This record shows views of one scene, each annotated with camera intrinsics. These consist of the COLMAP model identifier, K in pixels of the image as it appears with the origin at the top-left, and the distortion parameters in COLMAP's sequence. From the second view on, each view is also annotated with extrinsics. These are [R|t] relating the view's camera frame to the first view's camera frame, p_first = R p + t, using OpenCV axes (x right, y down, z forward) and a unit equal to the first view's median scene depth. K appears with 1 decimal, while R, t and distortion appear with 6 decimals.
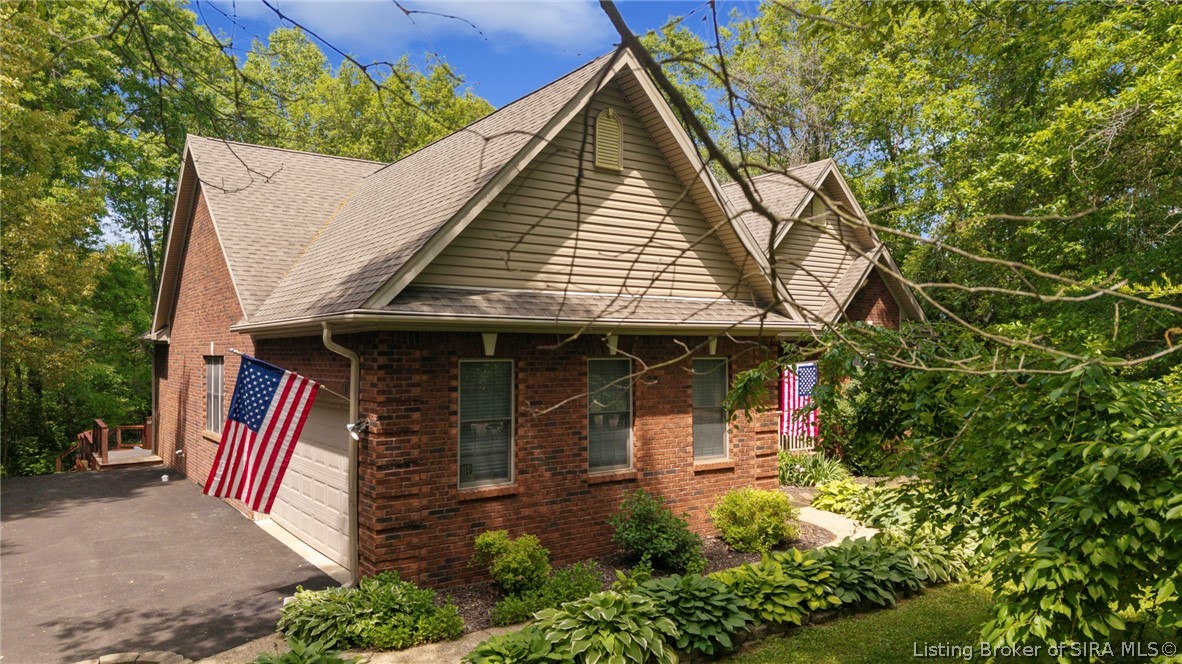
lens RADIAL K [[797.7, 0, 592.9], [0, 797.7, 333.9], [0, 0, 1]] dist [-0.009968, -0.001224]
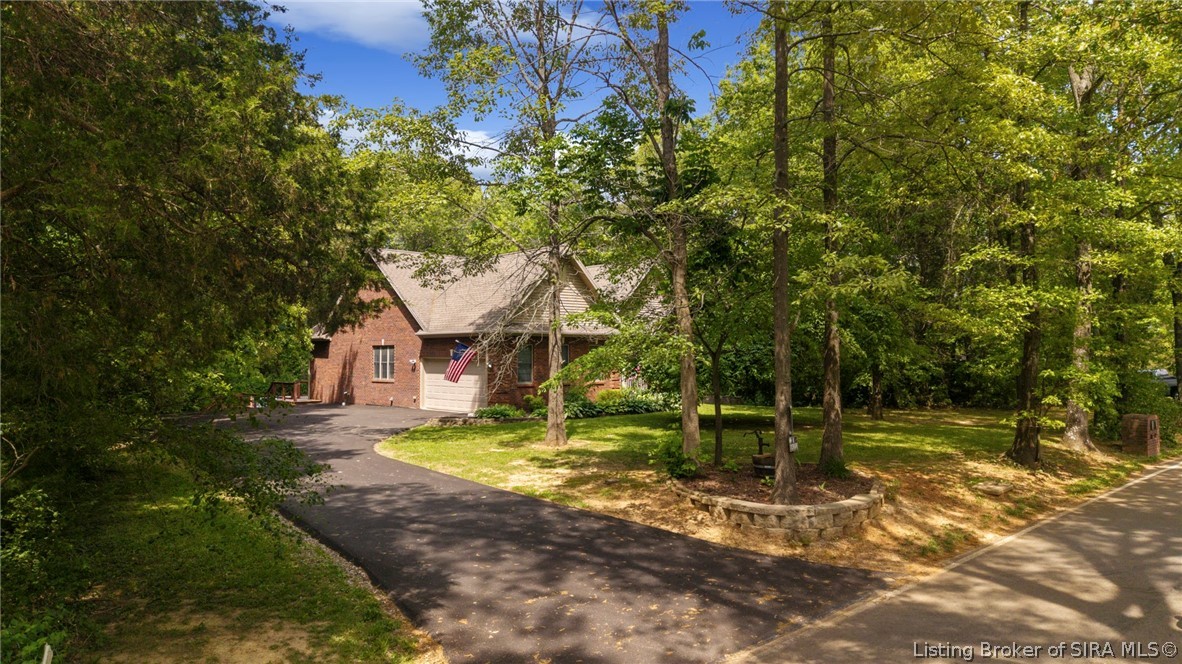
lens RADIAL K [[797.7, 0, 591.4], [0, 797.7, 334.5], [0, 0, 1]] dist [-0.009968, -0.001224]
pose [[0.994838, 0.009985, 0.100988, -0.156257], [-0.009103, 0.999916, -0.009193, 0.015192], [-0.101072, 0.008227, 0.994845, -1.802405]]
